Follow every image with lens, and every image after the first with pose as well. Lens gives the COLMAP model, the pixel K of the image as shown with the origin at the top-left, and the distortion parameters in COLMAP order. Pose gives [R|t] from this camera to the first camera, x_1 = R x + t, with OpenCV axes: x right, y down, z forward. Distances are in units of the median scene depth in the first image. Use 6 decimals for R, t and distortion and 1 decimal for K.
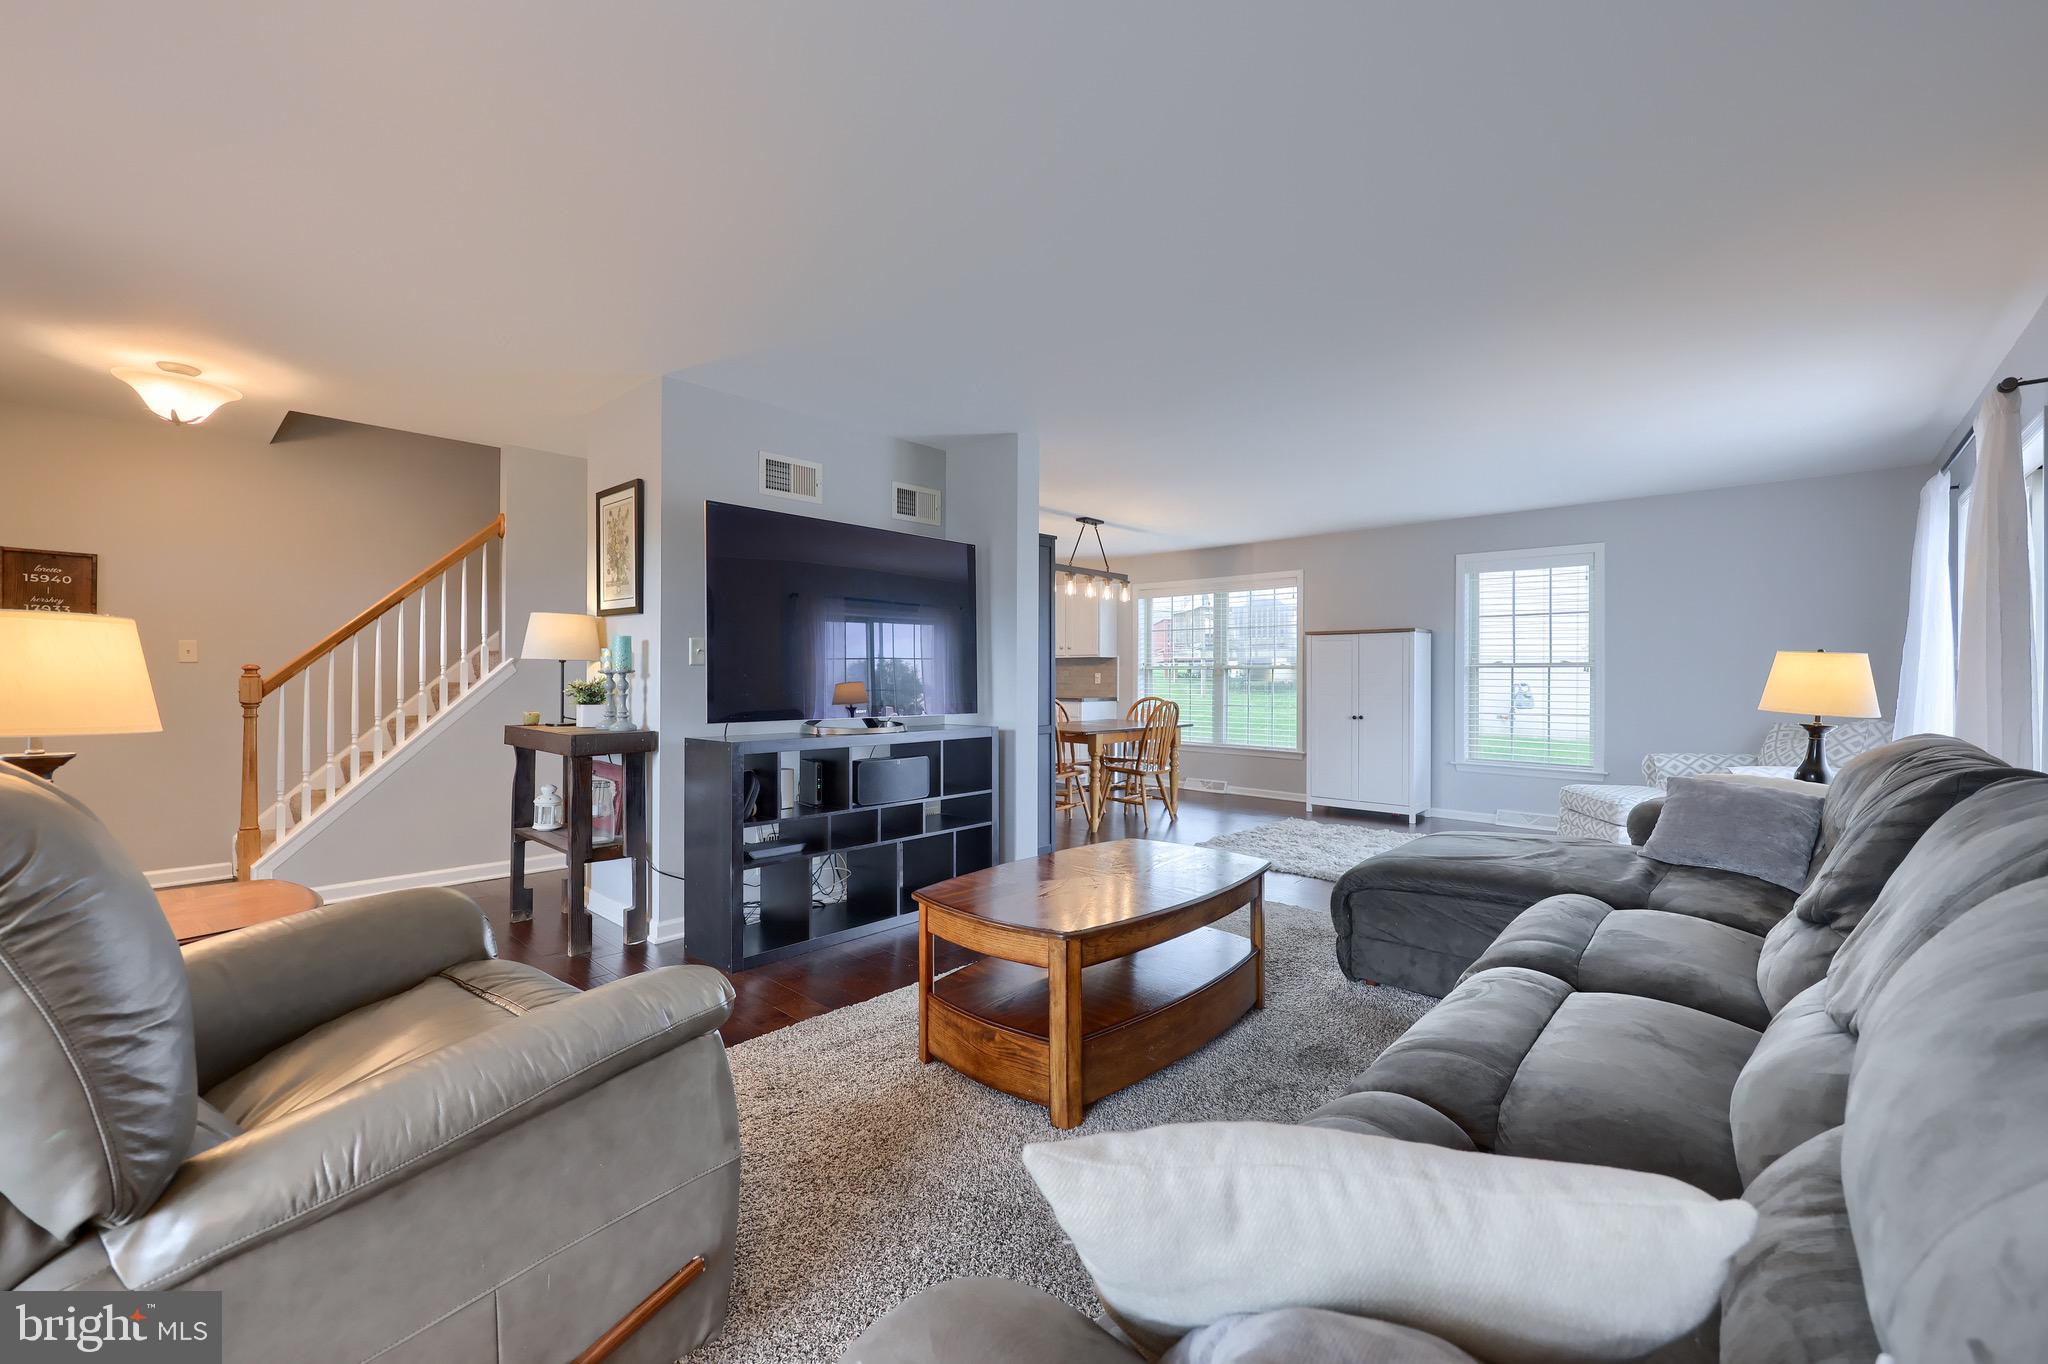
lens RADIAL K [[819.6, 0, 1017.7], [0, 819.6, 677.9], [0, 0, 1]] dist [-0.006717, 0.000056]
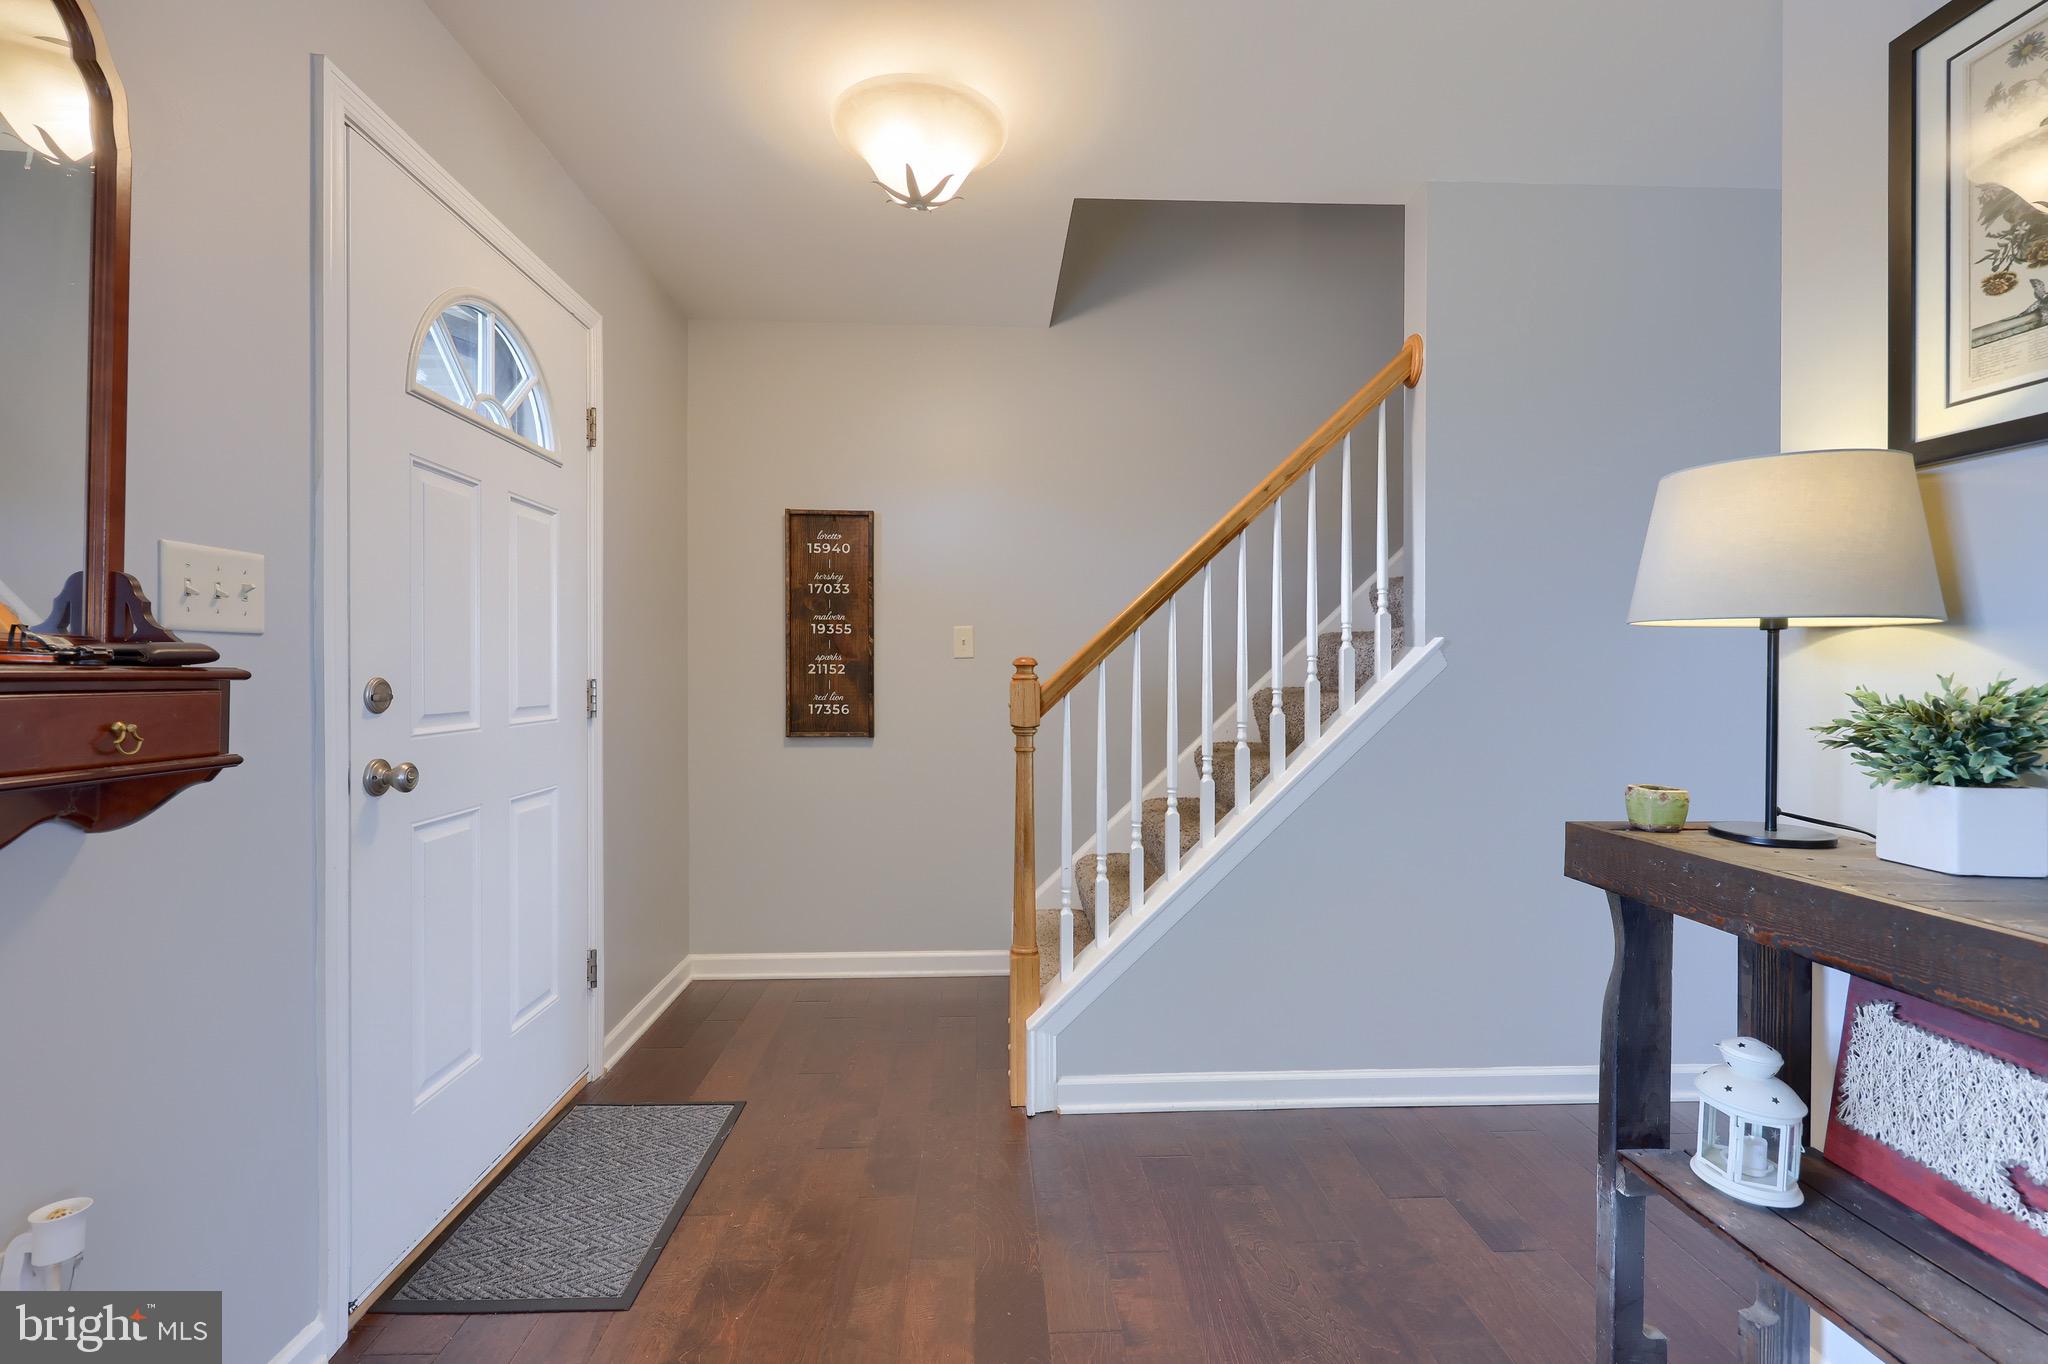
lens RADIAL K [[858.3, 0, 1023.9], [0, 858.3, 675.7], [0, 0, 1]] dist [-0.001342, -0.000053]
pose [[0.717354, -0.001949, -0.696706, -0.514499], [0.001277, 0.999998, -0.001484, -0.002803], [0.696708, 0.000175, 0.717355, 0.558239]]
